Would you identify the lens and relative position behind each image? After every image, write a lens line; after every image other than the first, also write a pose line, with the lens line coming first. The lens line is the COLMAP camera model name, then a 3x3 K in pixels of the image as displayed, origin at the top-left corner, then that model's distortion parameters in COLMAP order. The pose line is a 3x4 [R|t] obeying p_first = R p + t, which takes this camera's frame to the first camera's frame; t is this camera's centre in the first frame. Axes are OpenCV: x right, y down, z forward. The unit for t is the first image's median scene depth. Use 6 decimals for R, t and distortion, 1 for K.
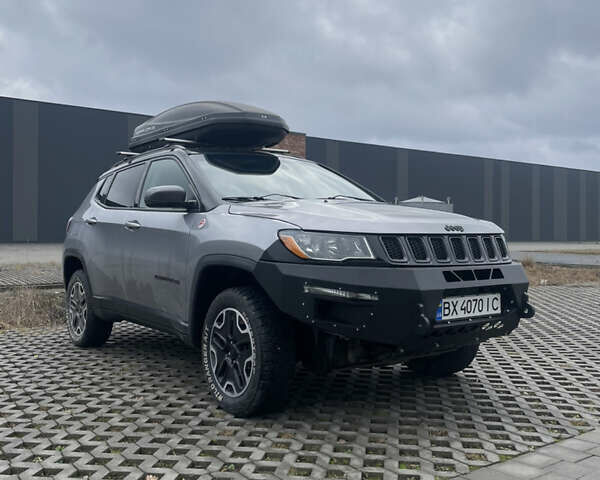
lens RADIAL K [[505.3, 0, 300.0], [0, 505.3, 240.0], [0, 0, 1]] dist [0.056869, -0.008653]
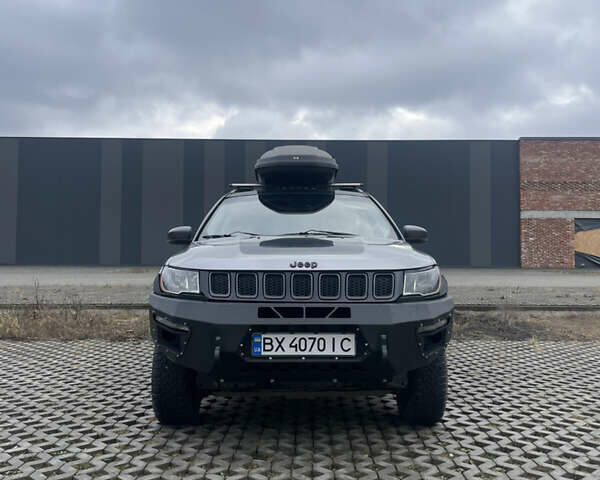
lens RADIAL K [[505.3, 0, 300.0], [0, 505.3, 240.0], [0, 0, 1]] dist [0.056869, -0.008653]
pose [[0.853503, -0.019560, -0.520721, 0.855962], [-0.005192, 0.998926, -0.046032, -0.027351], [0.521063, 0.041992, 0.852485, 0.149996]]
